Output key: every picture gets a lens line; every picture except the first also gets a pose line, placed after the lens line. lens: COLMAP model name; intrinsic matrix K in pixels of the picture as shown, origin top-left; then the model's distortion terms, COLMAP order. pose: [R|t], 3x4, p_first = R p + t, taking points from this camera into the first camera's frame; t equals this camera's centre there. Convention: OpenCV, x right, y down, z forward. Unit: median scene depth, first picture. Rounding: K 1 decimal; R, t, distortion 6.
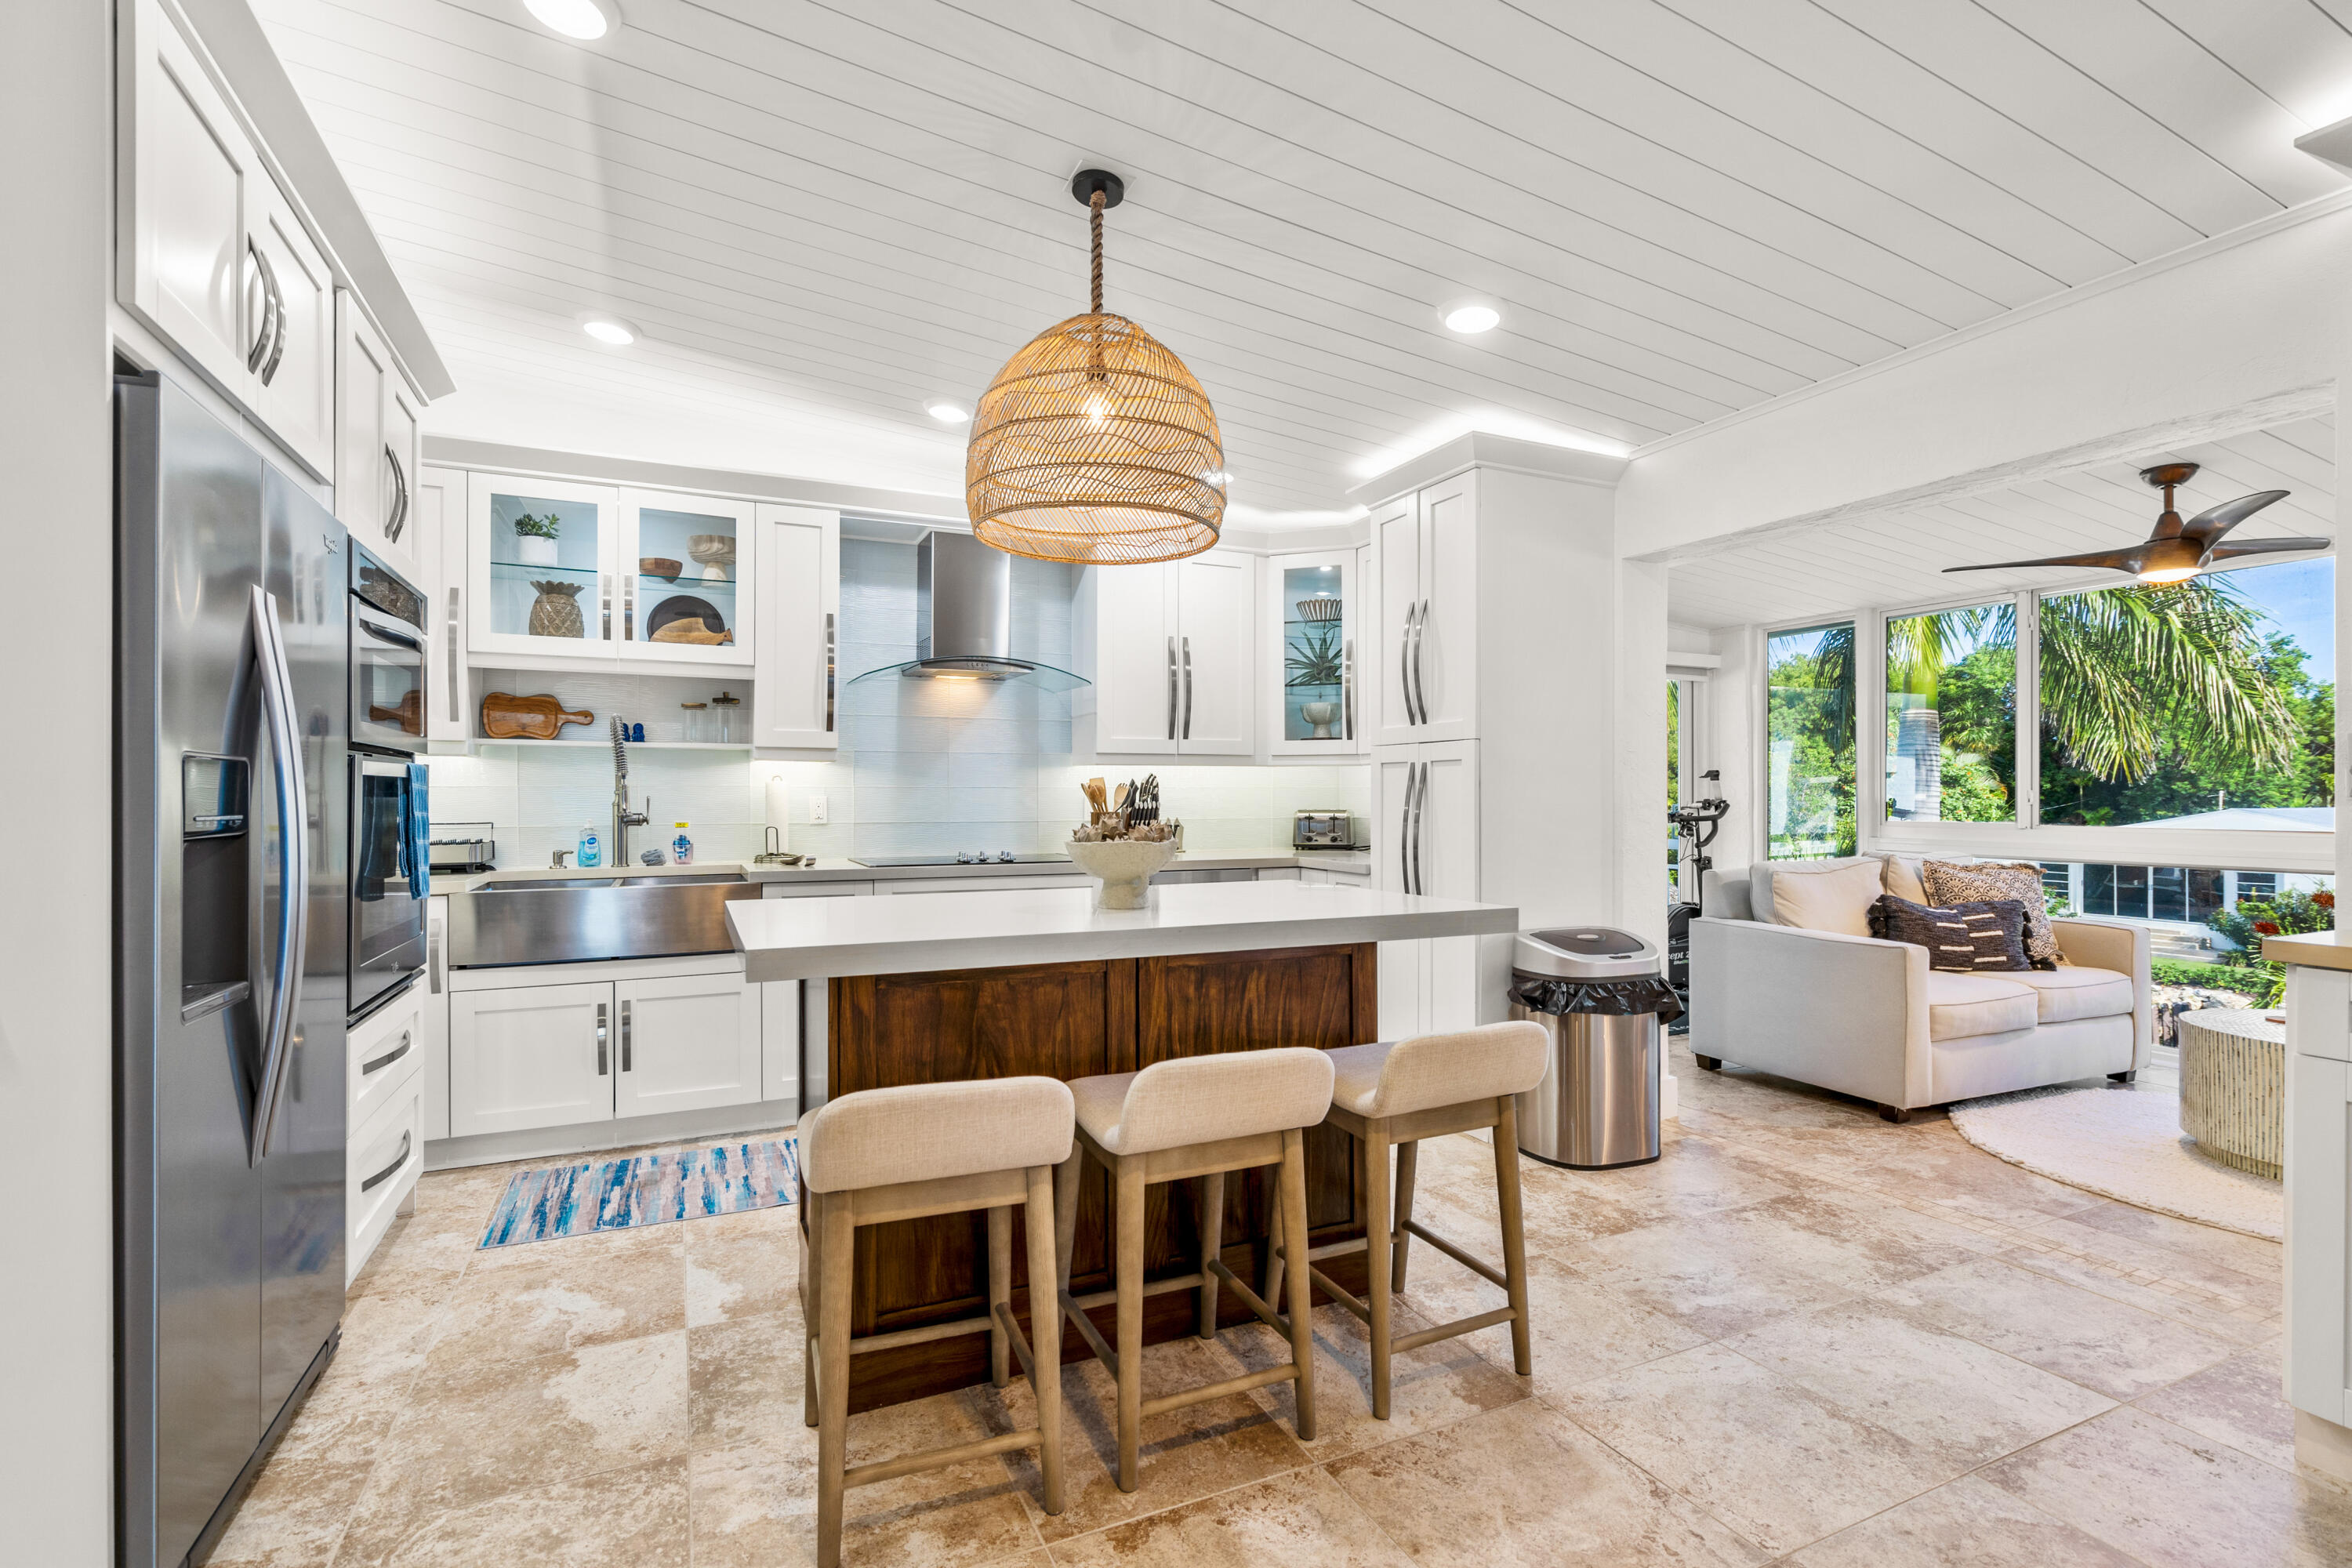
lens RADIAL K [[1070.6, 0, 1176.0], [0, 1070.6, 784.0], [0, 0, 1]] dist [-0.003547, 0.000027]
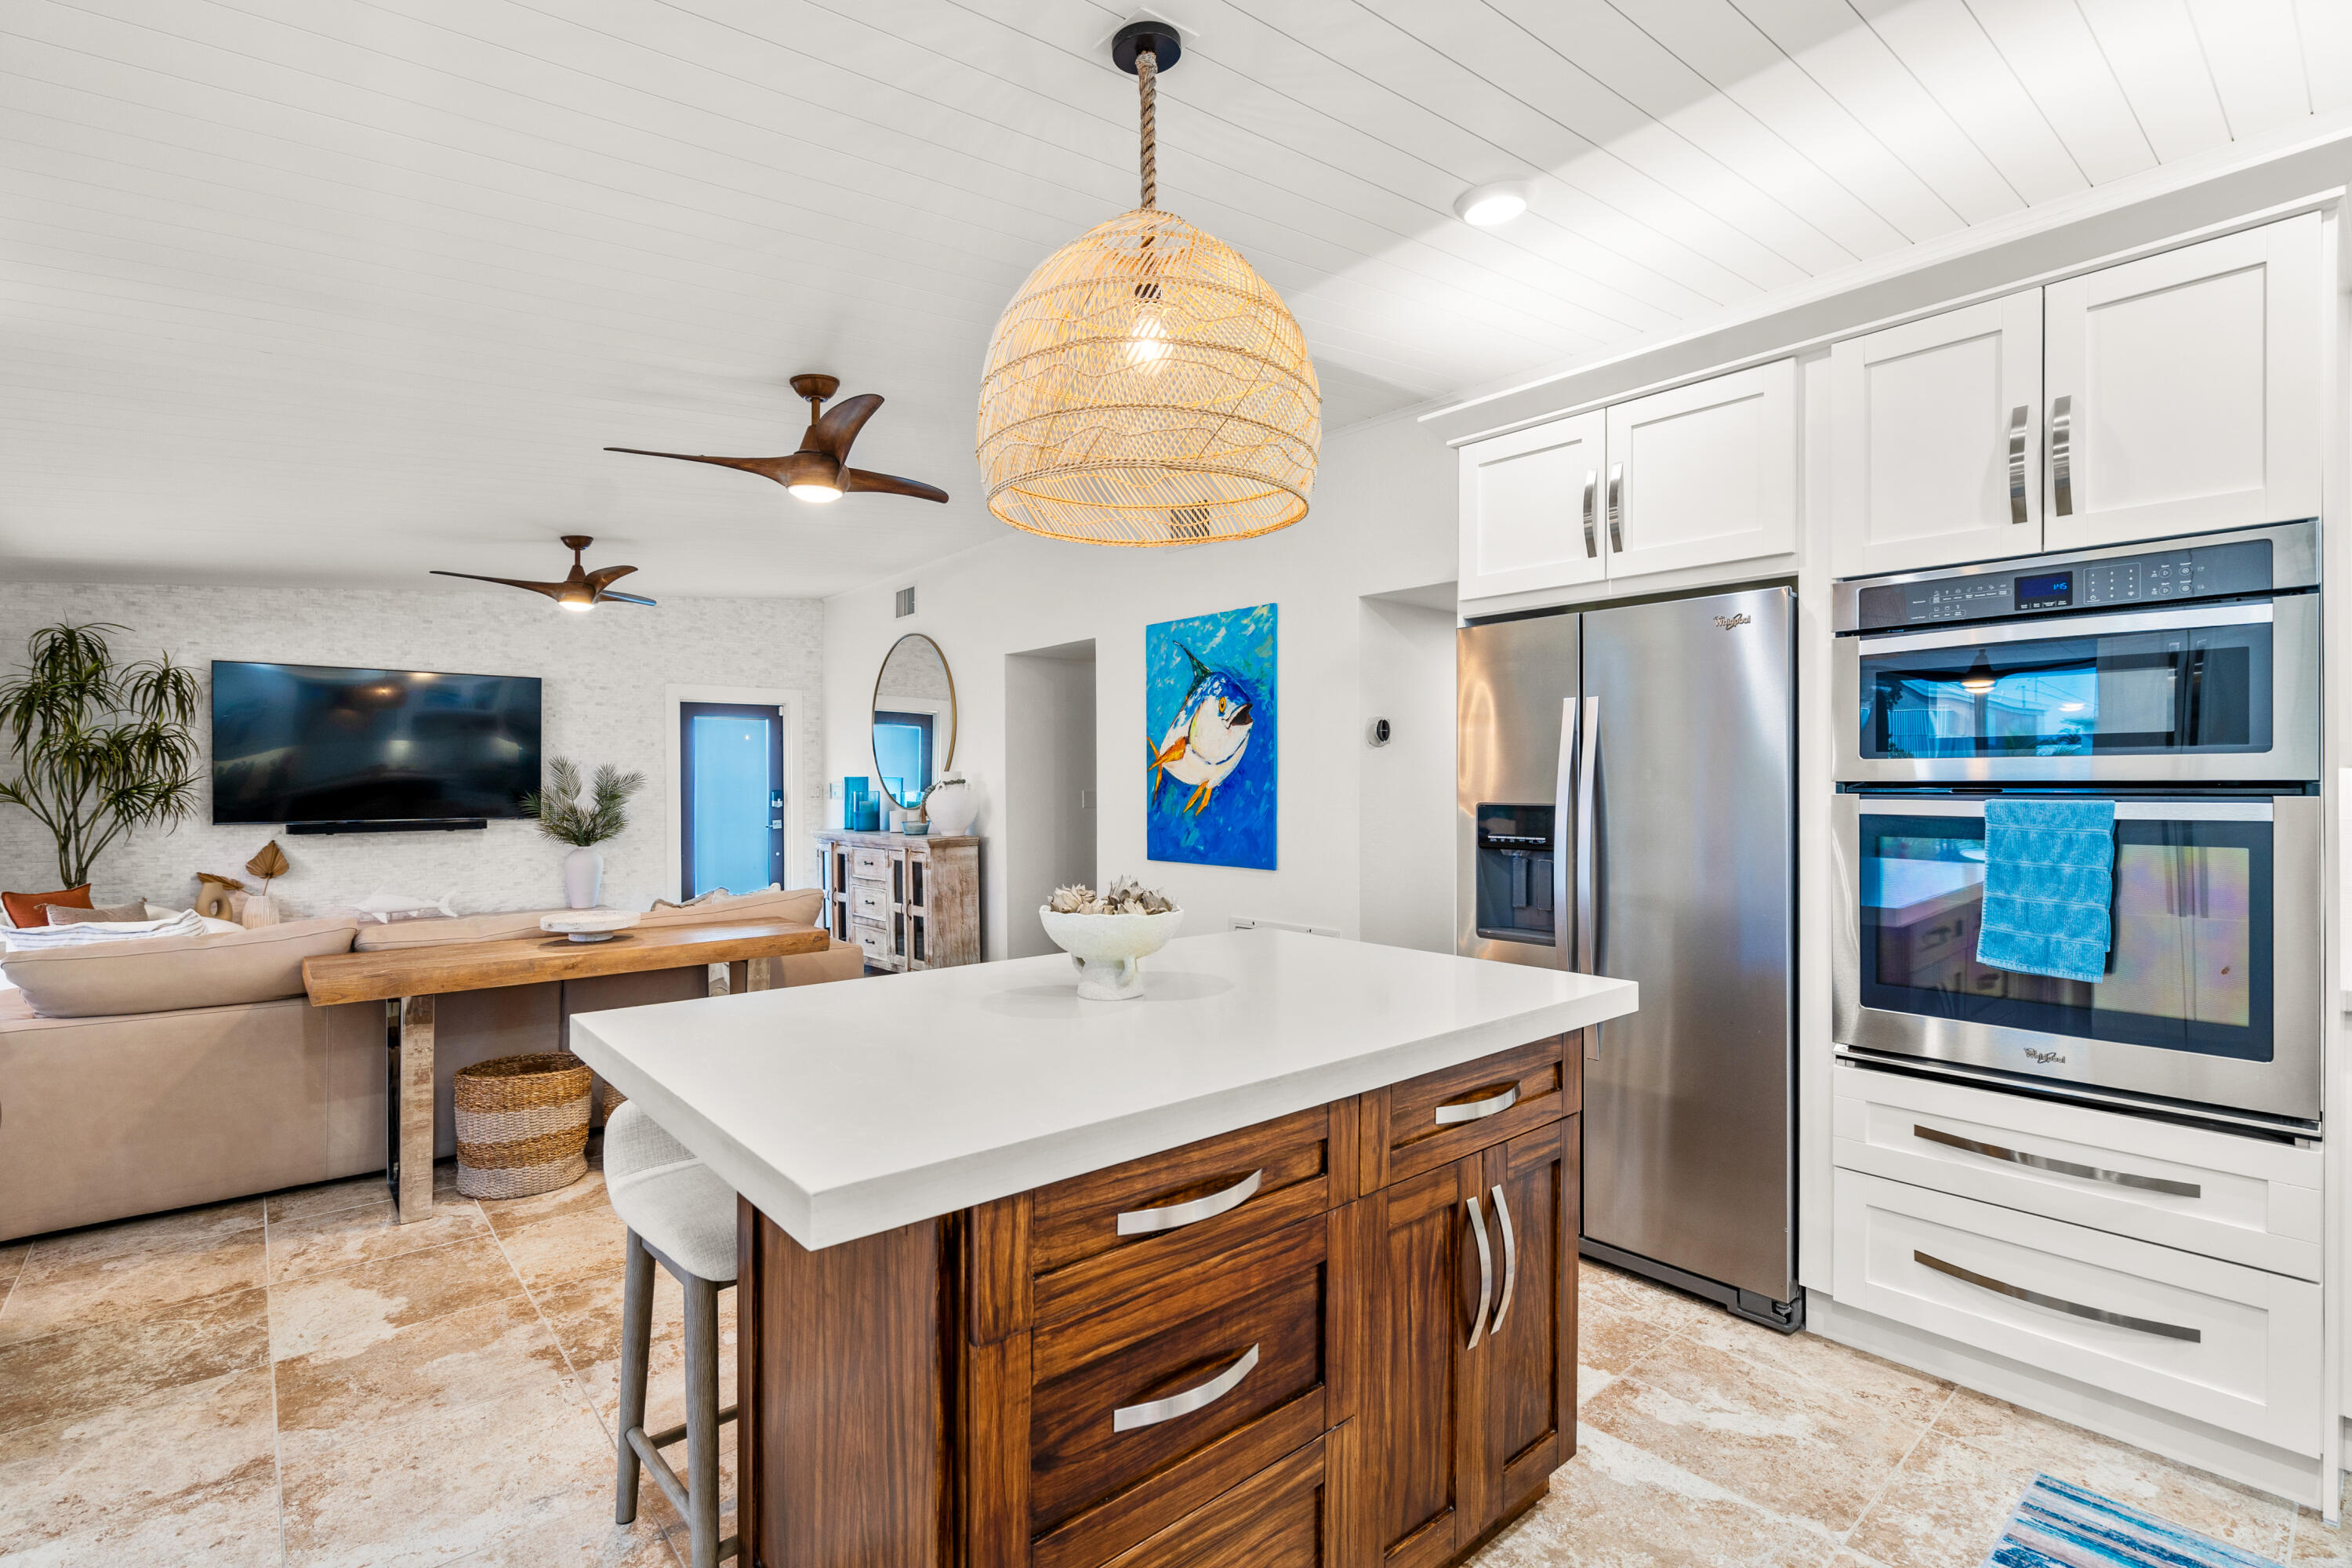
lens RADIAL K [[1074.1, 0, 1165.6], [0, 1074.1, 794.2], [0, 0, 1]] dist [-0.000455, 0.000239]
pose [[-0.962737, 0.008013, -0.270320, 0.077387], [0.009214, 0.999953, -0.003175, -0.018915], [0.270281, -0.005547, -0.962765, 1.113868]]
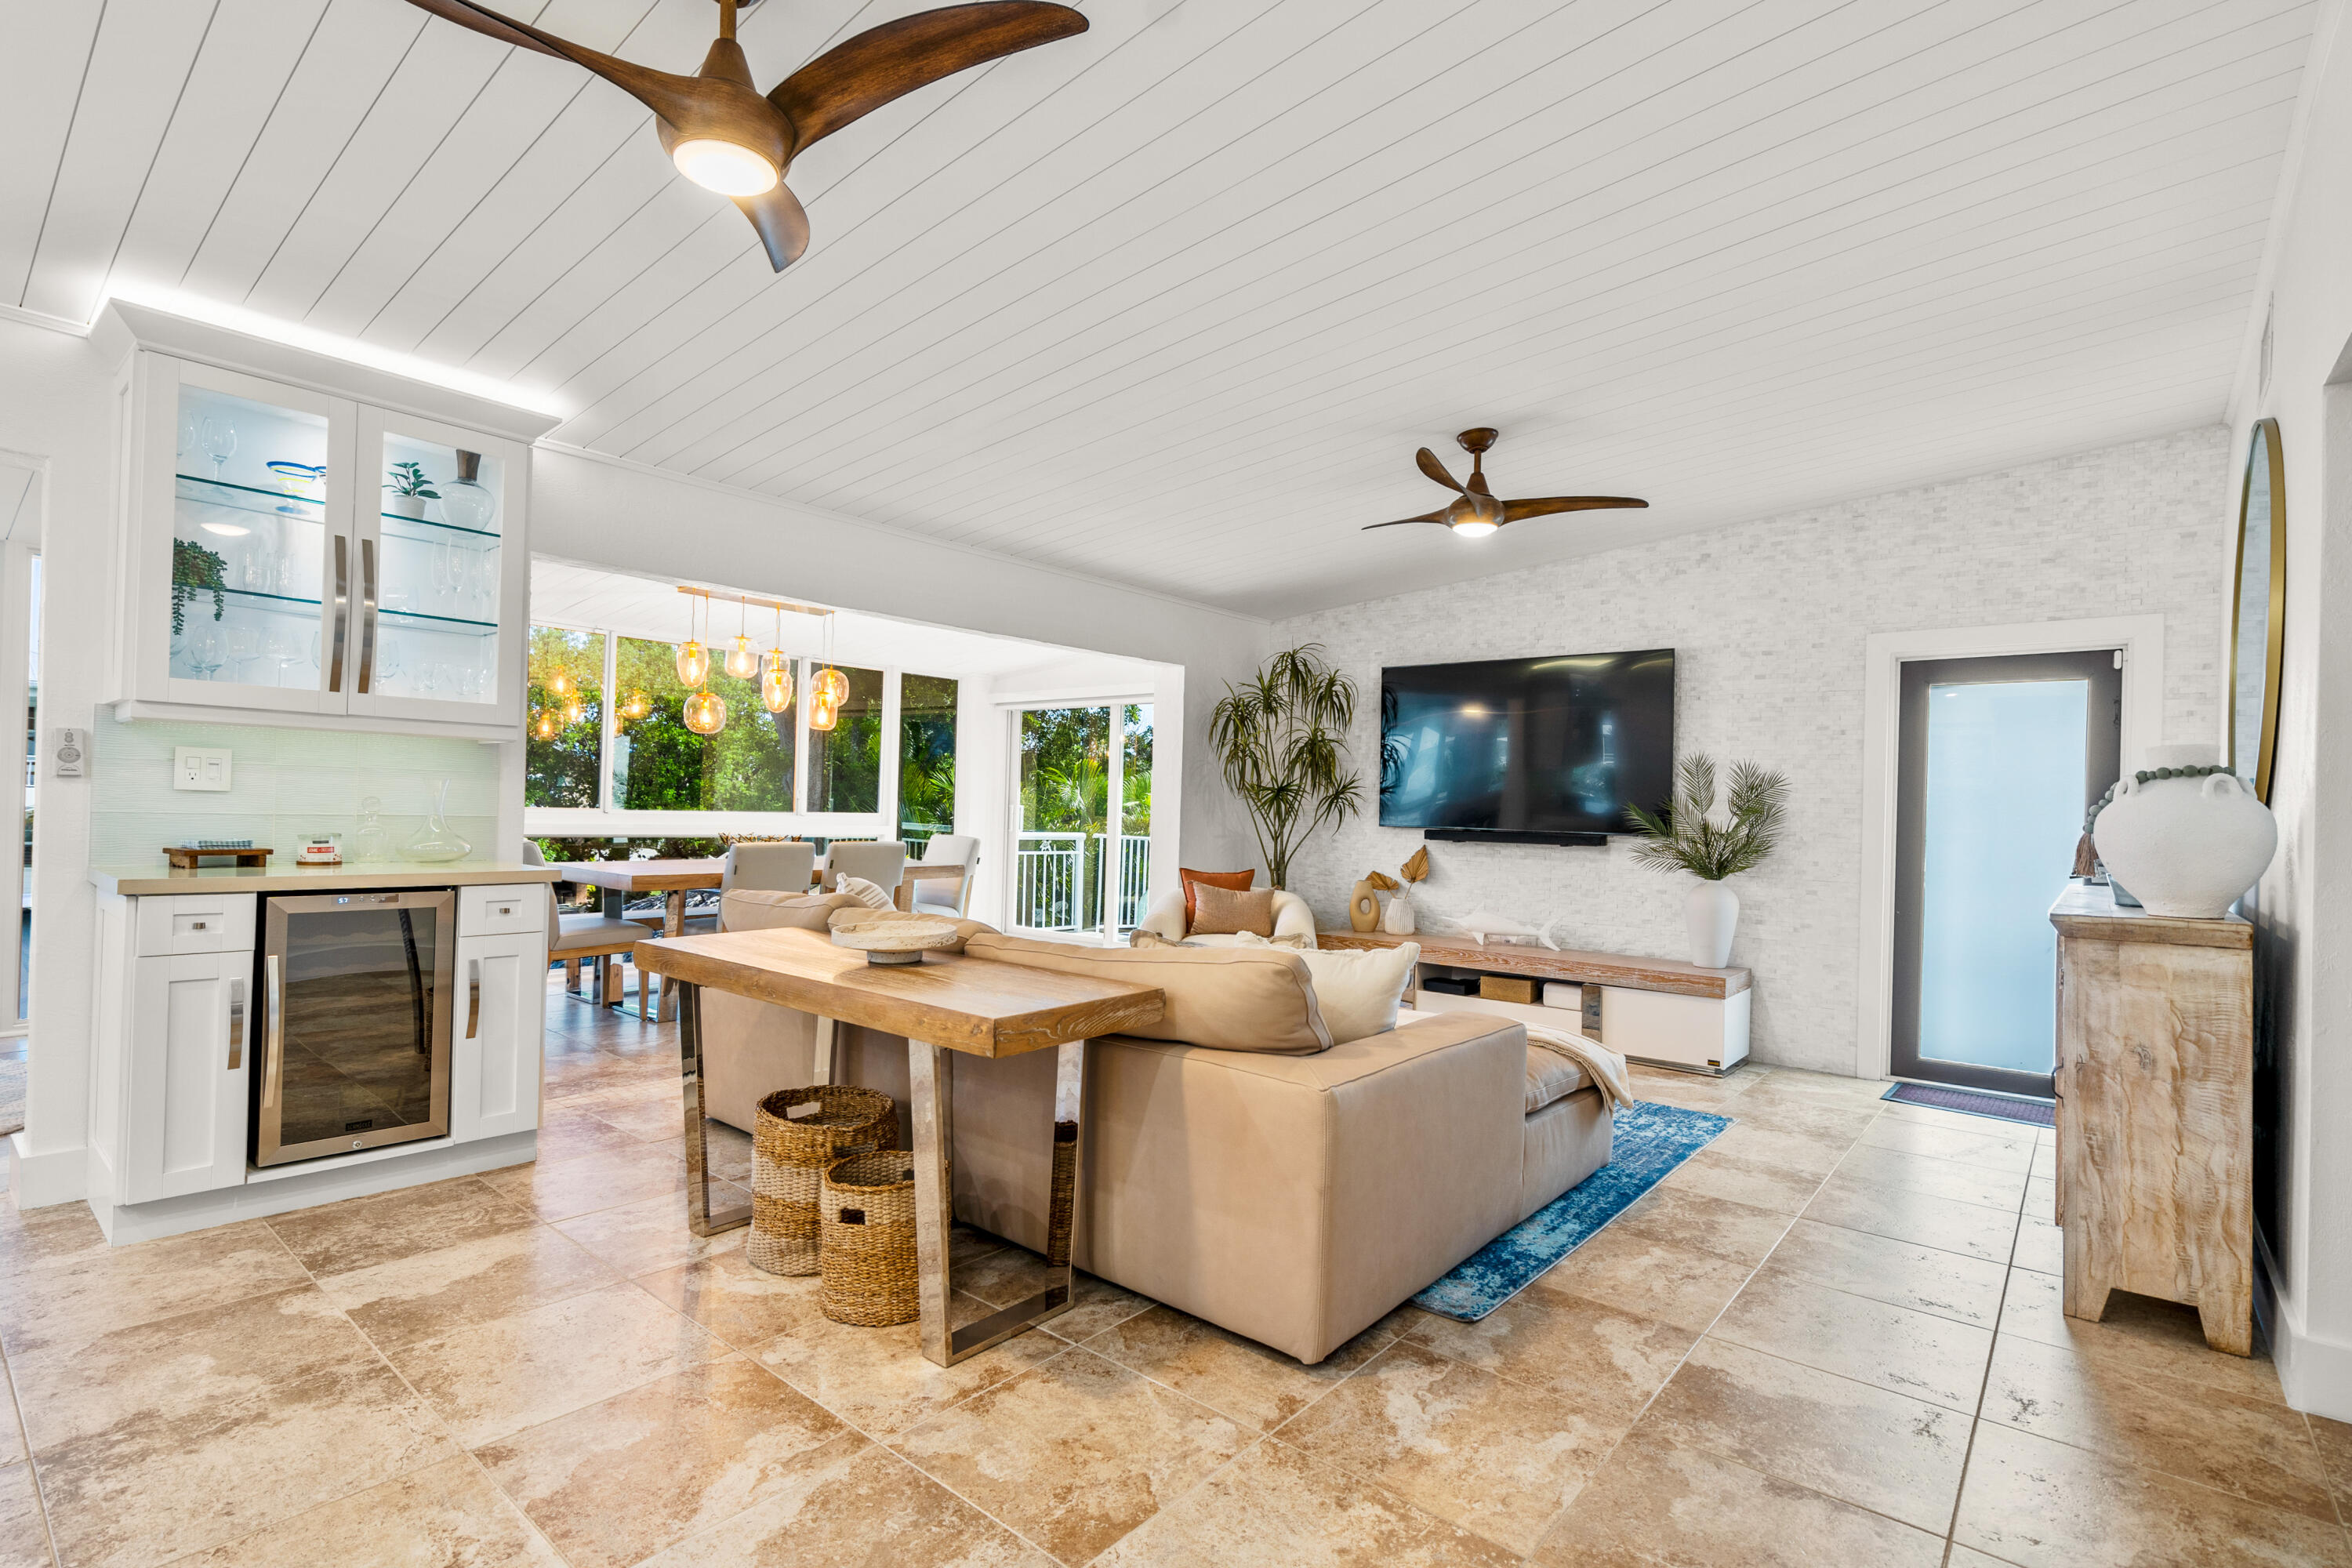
lens RADIAL K [[1108.7, 0, 1172.4], [0, 1108.7, 798.1], [0, 0, 1]] dist [-0.002842, 0.000743]
pose [[-0.421839, -0.004673, 0.906659, -0.419384], [-0.039065, 0.999152, -0.013026, 0.000858], [-0.905829, -0.040913, -0.421663, 0.186042]]
